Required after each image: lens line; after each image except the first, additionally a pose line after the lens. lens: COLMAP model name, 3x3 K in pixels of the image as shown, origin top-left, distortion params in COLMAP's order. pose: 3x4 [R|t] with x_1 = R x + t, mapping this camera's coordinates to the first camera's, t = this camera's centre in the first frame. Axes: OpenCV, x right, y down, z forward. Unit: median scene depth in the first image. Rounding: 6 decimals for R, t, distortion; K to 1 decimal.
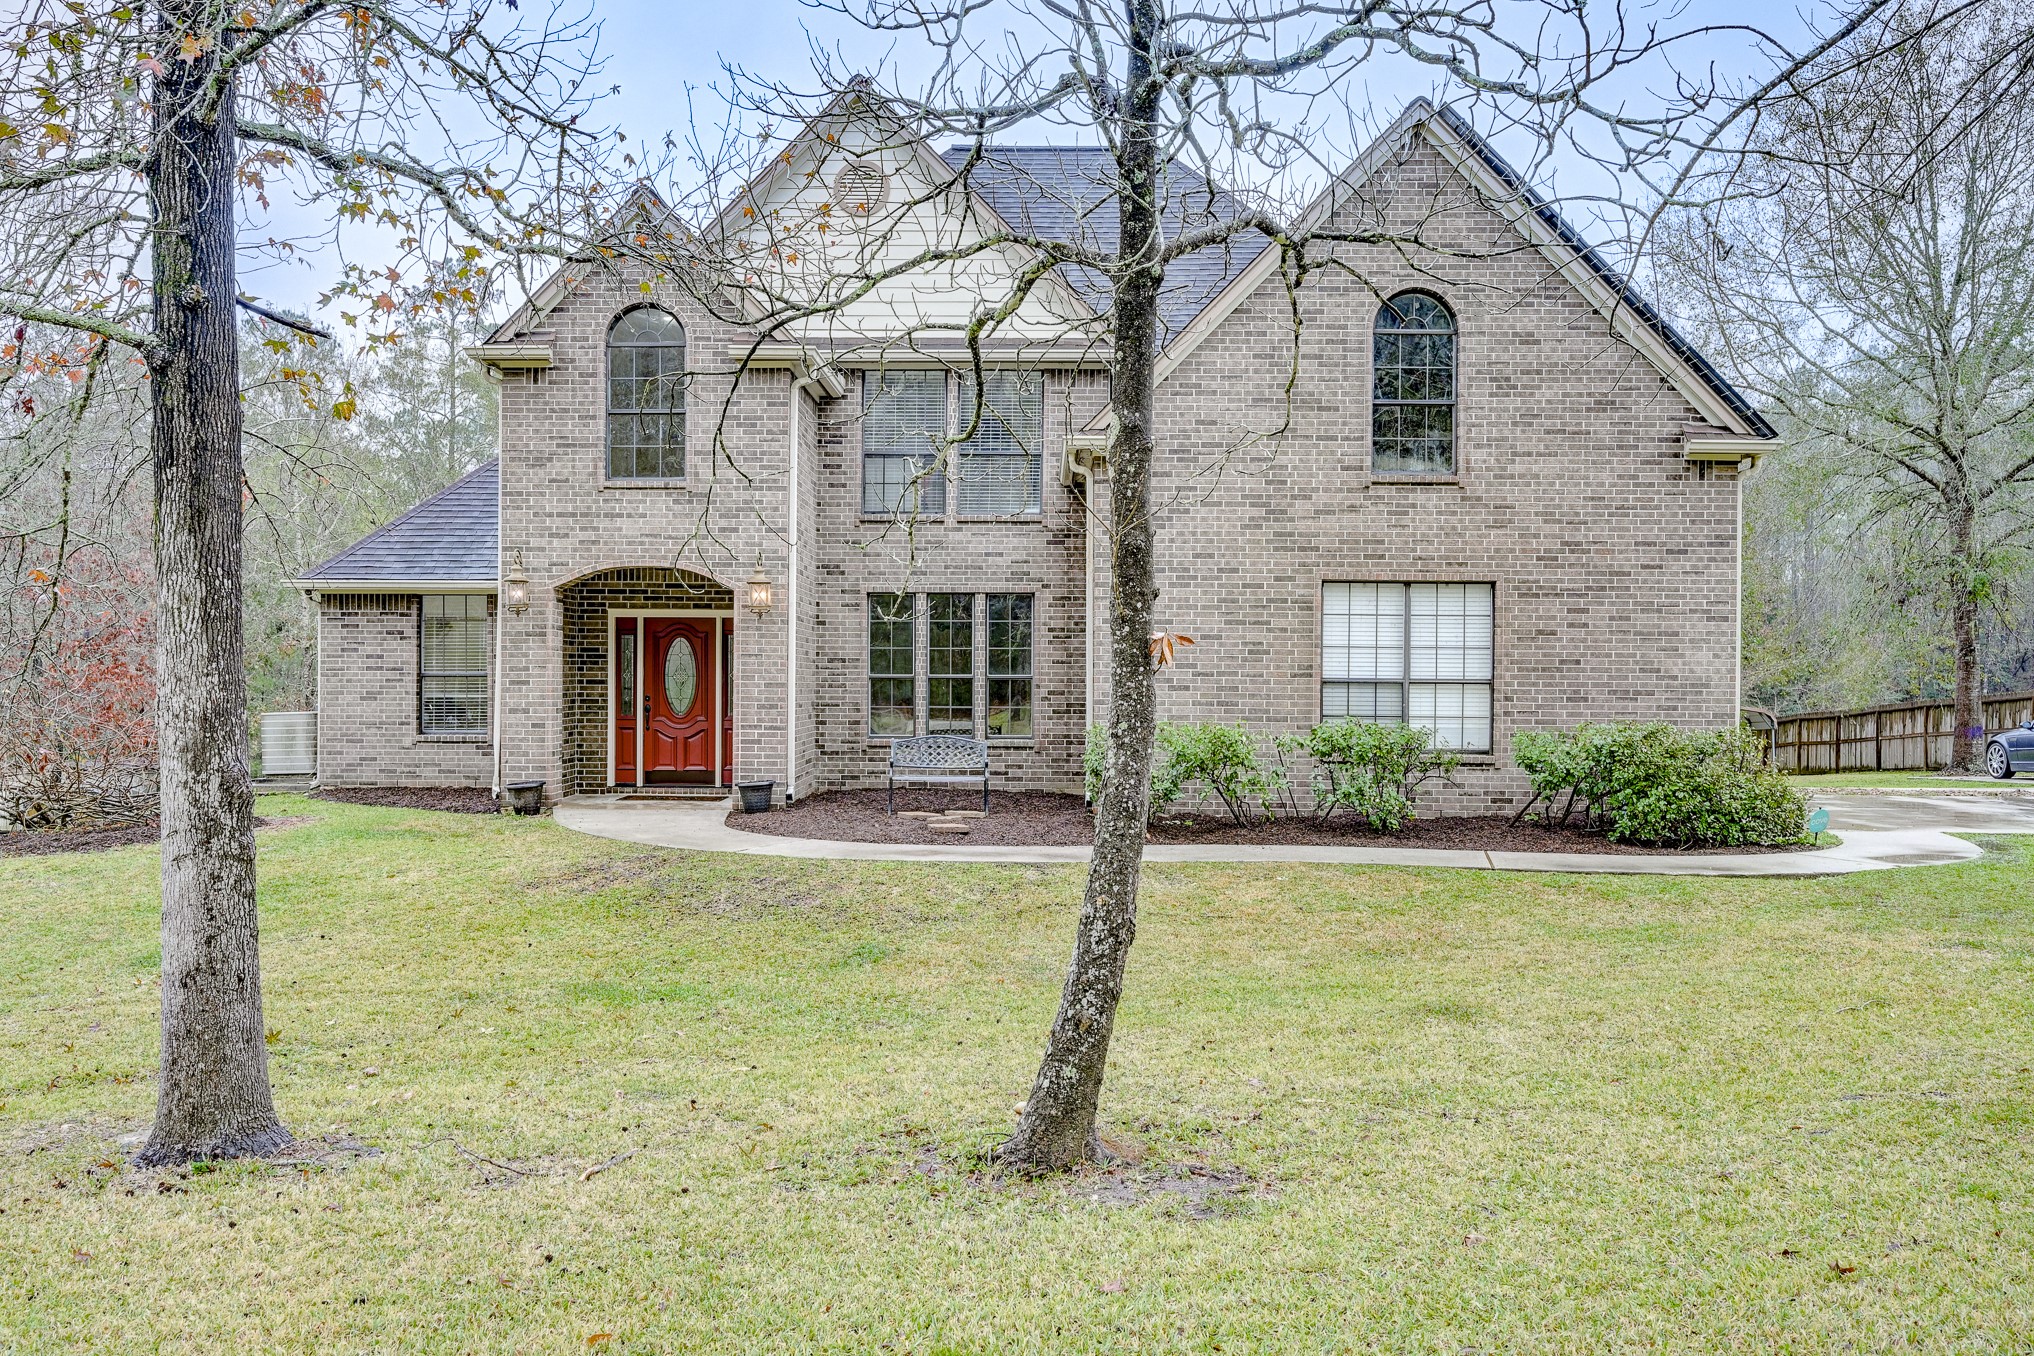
lens RADIAL K [[1718.8, 0, 1014.9], [0, 1718.8, 677.8], [0, 0, 1]] dist [0.011875, 0.002862]
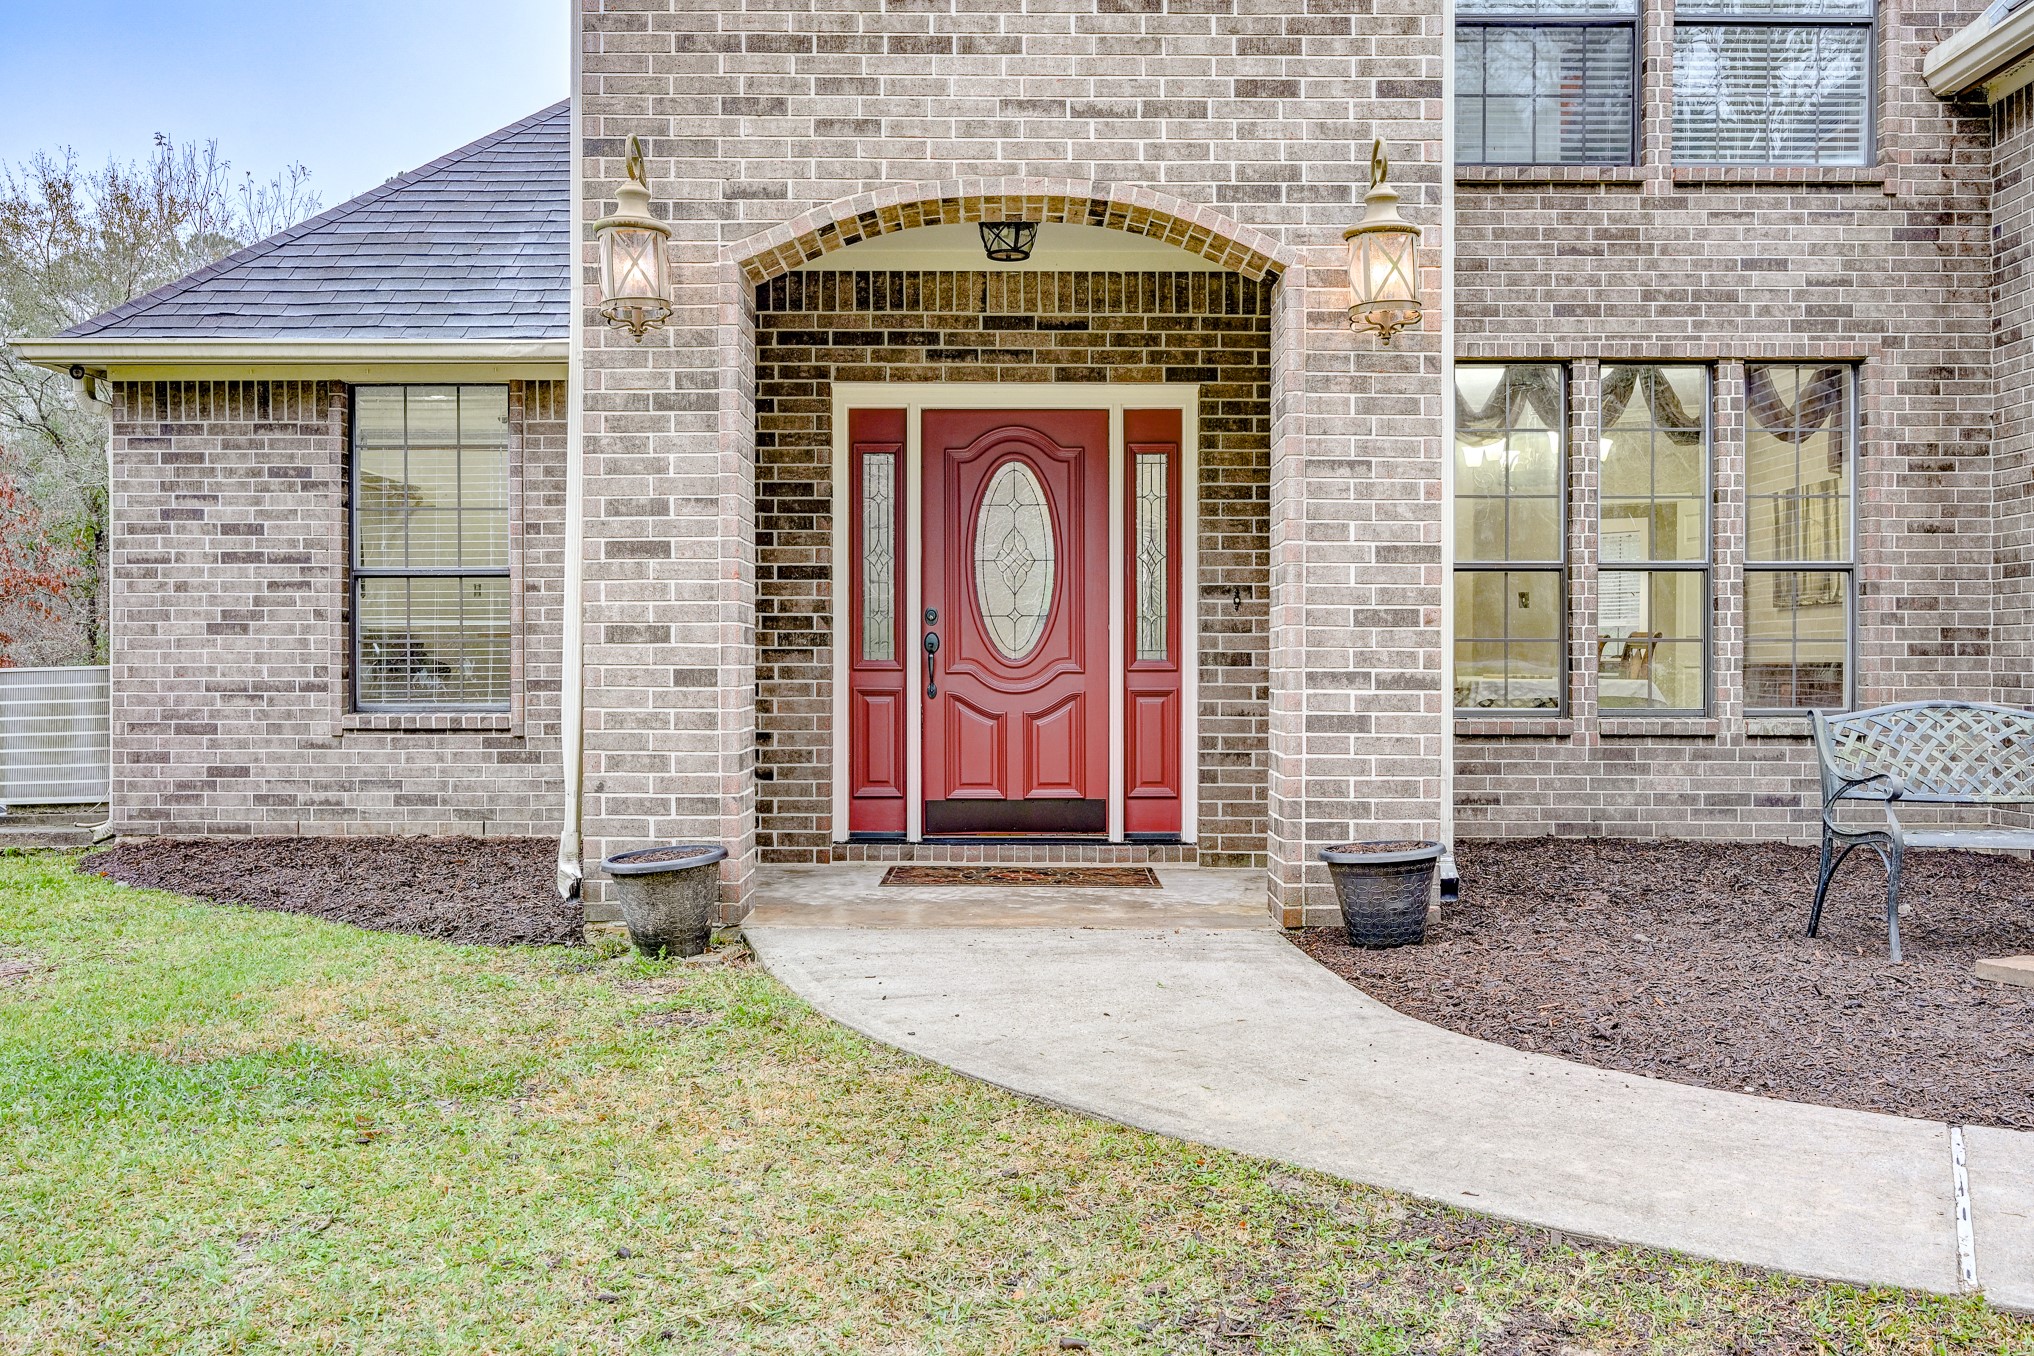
lens RADIAL K [[1740.6, 0, 1019.6], [0, 1740.6, 682.2], [0, 0, 1]] dist [-0.003708, -0.002278]
pose [[0.999761, -0.003507, 0.021596, -0.203508], [0.003337, 0.999963, 0.007879, 0.024036], [-0.021623, -0.007805, 0.999736, 0.607718]]
